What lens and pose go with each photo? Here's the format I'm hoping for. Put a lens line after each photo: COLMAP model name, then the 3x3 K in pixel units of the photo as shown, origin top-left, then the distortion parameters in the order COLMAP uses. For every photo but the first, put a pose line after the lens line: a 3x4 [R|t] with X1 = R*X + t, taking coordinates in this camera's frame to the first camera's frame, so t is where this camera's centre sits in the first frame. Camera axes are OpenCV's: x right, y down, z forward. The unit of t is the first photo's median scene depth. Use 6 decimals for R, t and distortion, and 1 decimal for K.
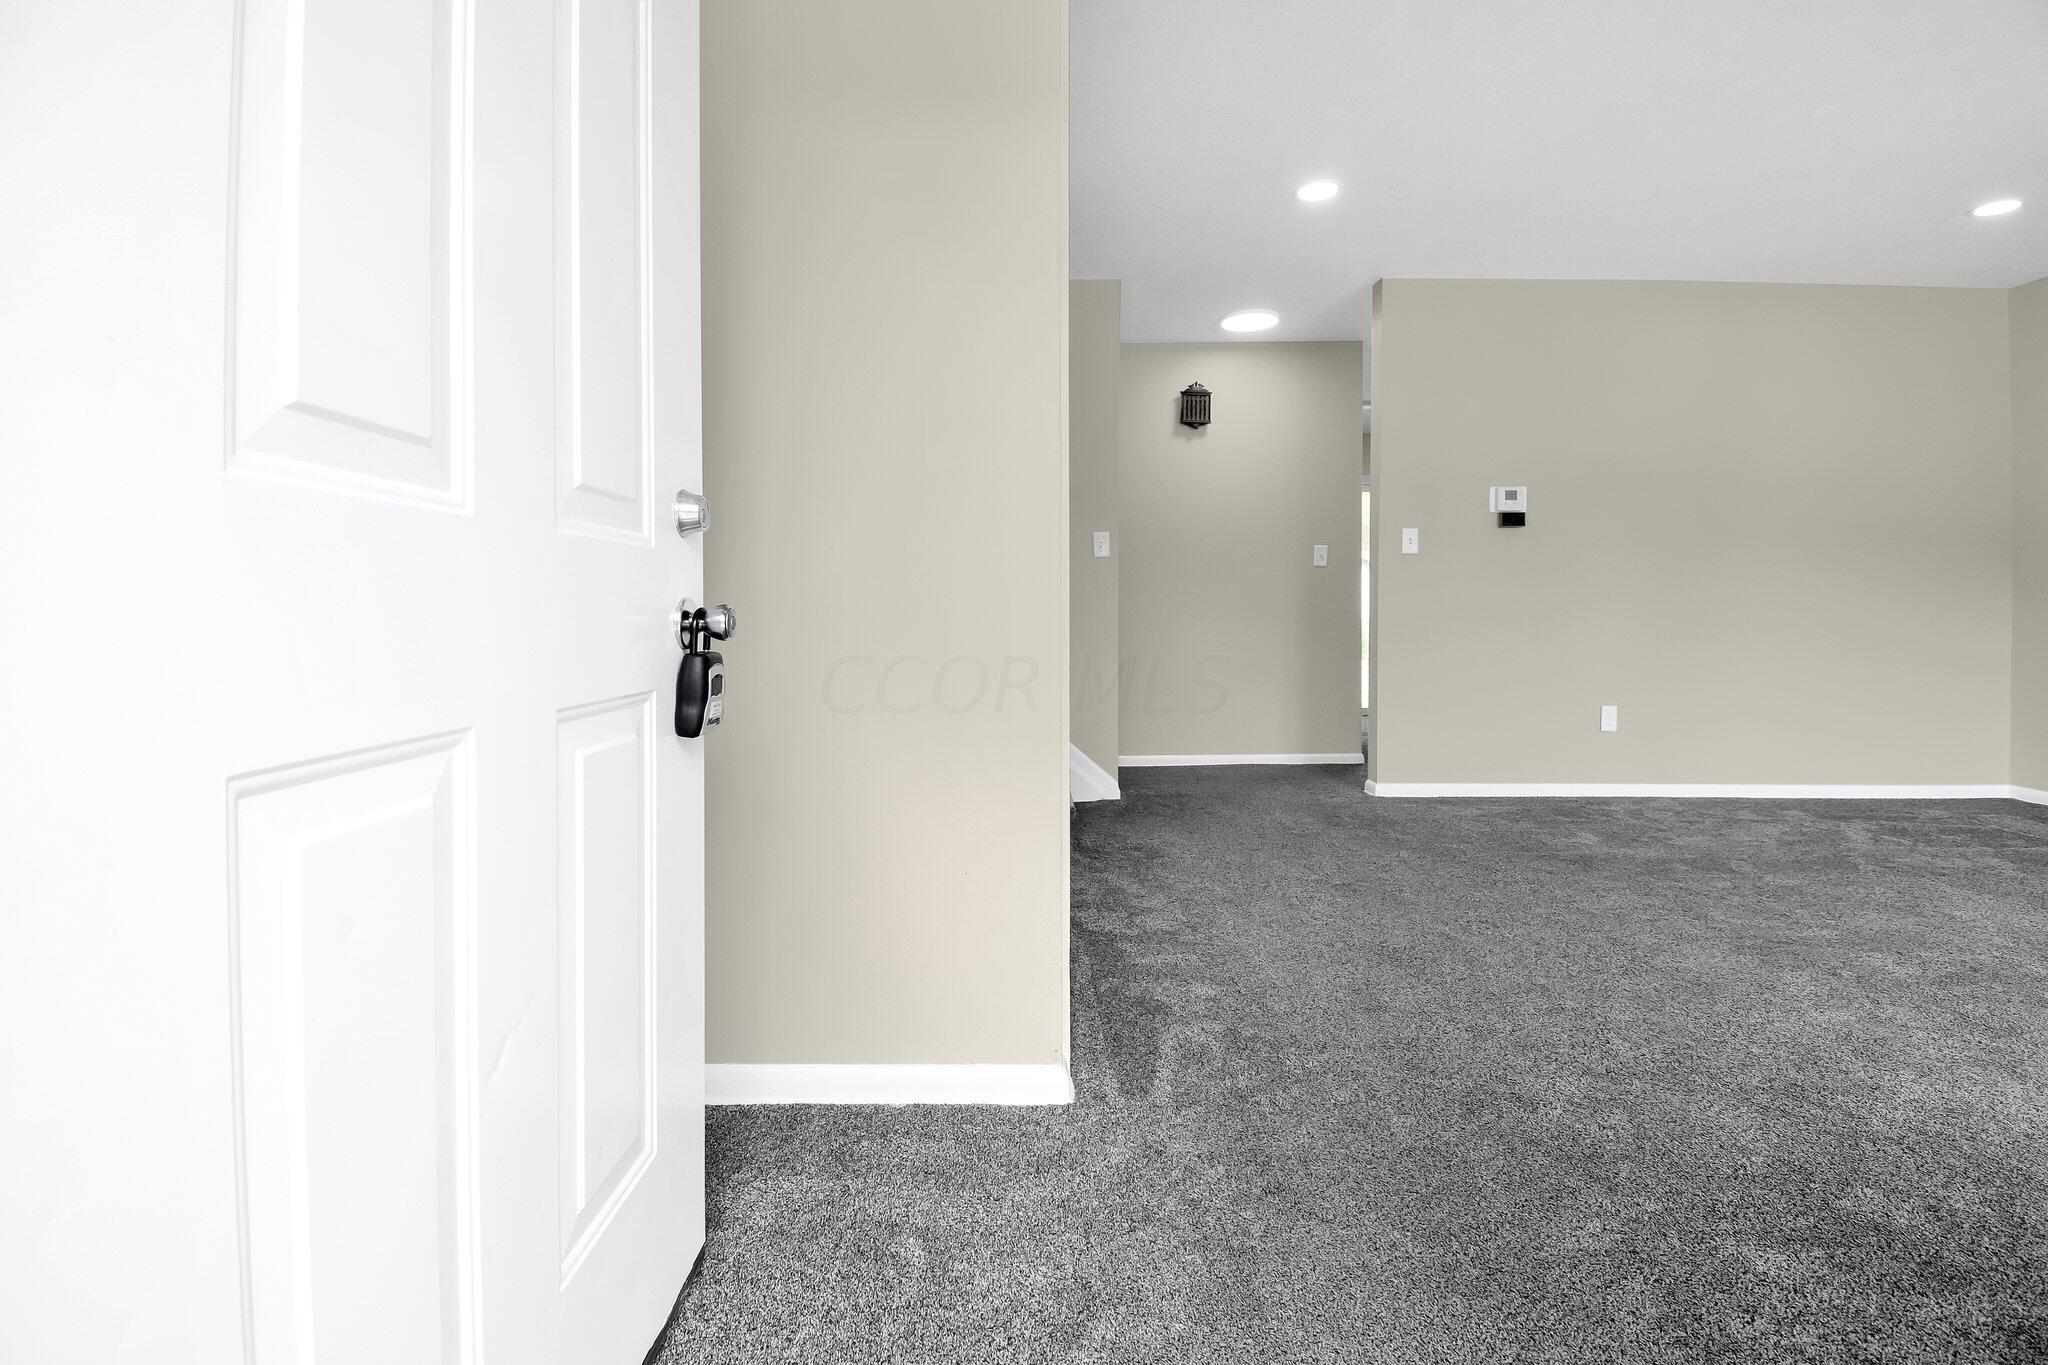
lens RADIAL K [[938.5, 0, 1012.8], [0, 938.5, 642.4], [0, 0, 1]] dist [0.030088, -0.031027]
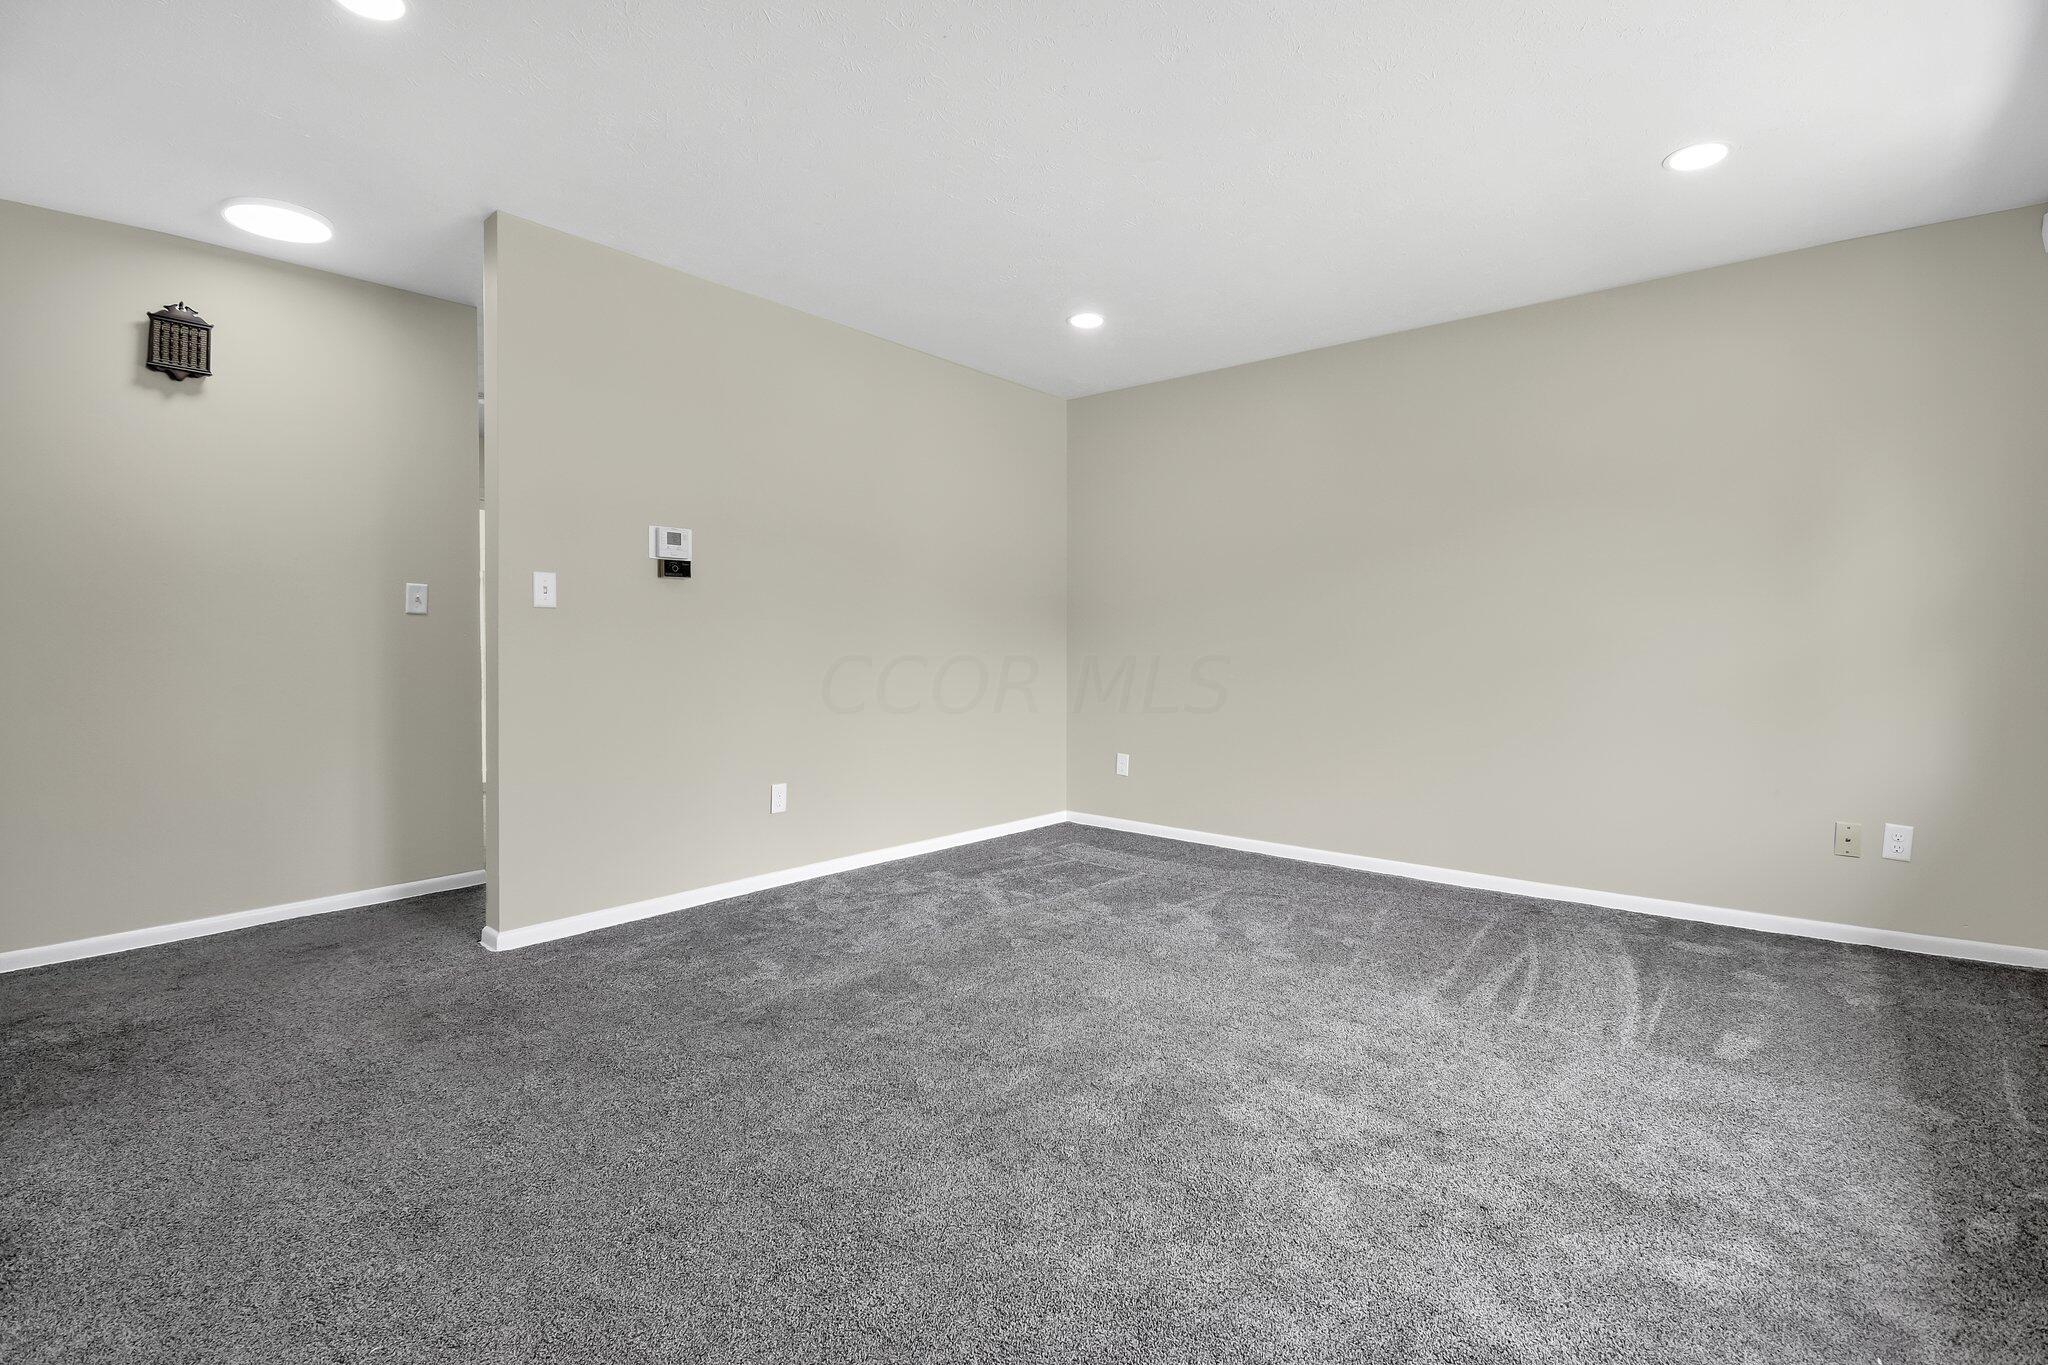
lens RADIAL K [[938.5, 0, 1012.8], [0, 938.5, 642.4], [0, 0, 1]] dist [0.030088, -0.031027]
pose [[0.665040, 0.001708, 0.746806, 0.122280], [0.018029, 0.999669, -0.018341, -0.048337], [-0.746590, 0.025661, 0.664789, 0.257317]]
